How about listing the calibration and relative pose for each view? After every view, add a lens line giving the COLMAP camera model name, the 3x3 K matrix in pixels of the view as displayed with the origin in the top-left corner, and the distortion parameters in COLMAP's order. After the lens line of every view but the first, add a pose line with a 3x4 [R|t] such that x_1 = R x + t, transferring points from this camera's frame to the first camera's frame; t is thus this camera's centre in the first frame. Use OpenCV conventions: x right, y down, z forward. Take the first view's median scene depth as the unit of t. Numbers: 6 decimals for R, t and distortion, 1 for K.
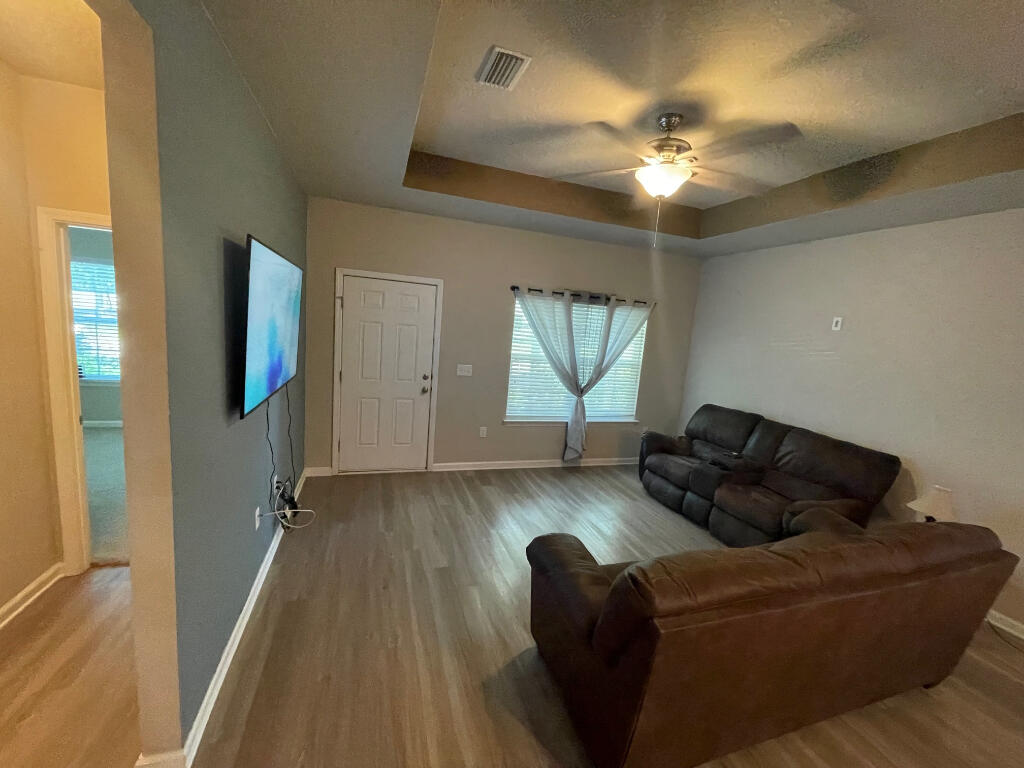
lens RADIAL K [[411.2, 0, 509.5], [0, 411.2, 383.8], [0, 0, 1]] dist [0.002182, 0.000018]
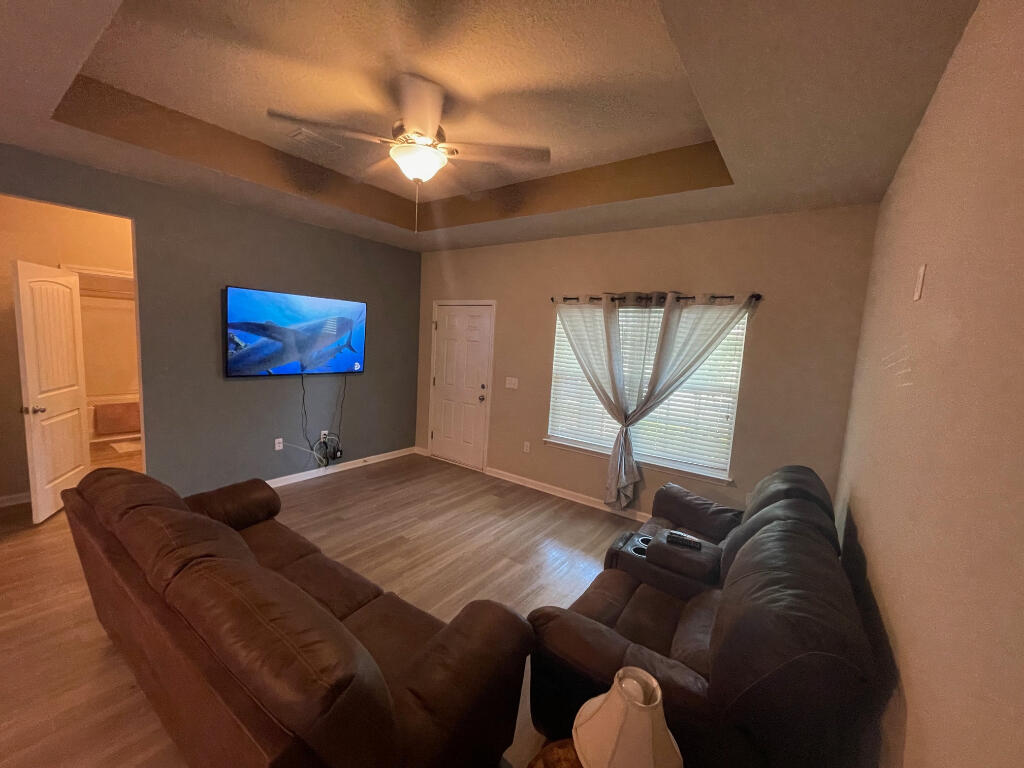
lens RADIAL K [[411.2, 0, 504.6], [0, 411.2, 383.5], [0, 0, 1]] dist [0.002182, 0.000018]
pose [[0.584690, 0.044463, -0.810037, 0.696228], [-0.118279, 0.992500, -0.030896, 0.002802], [0.802588, 0.113875, 0.585564, 0.361316]]
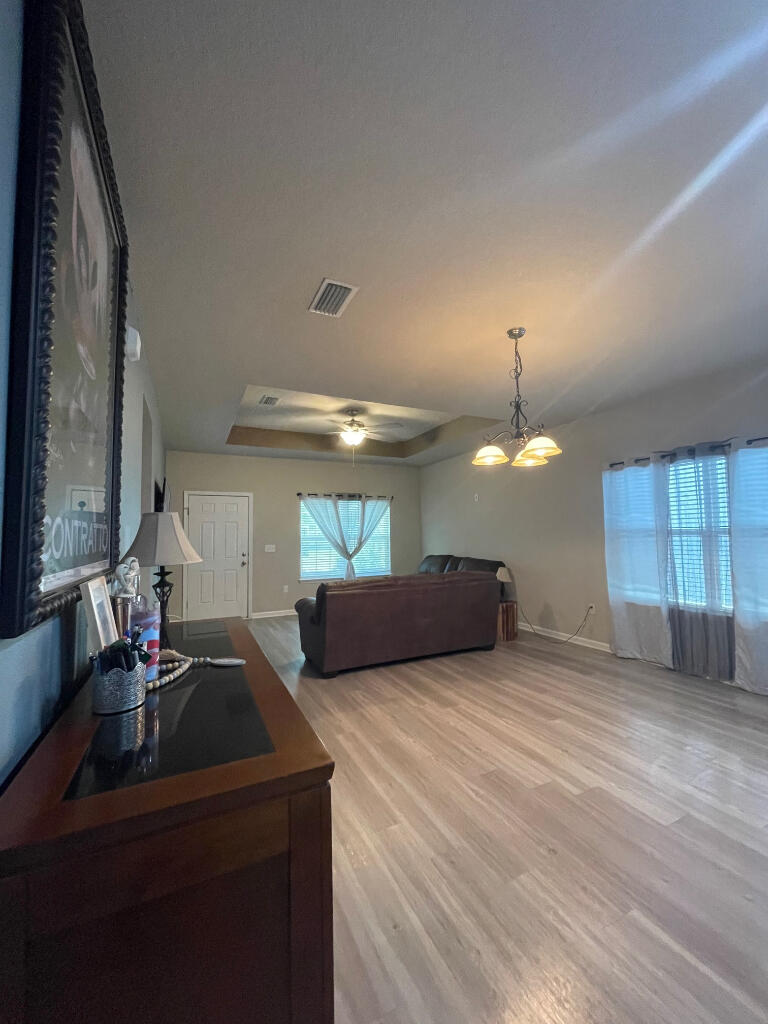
lens RADIAL K [[411.2, 0, 385.8], [0, 411.2, 507.1], [0, 0, 1]] dist [0.002182, 0.000018]
pose [[0.985824, -0.083284, 0.145651, 0.103096], [0.110739, 0.975140, -0.191936, 0.154244], [-0.126045, 0.205344, 0.970539, -0.563158]]
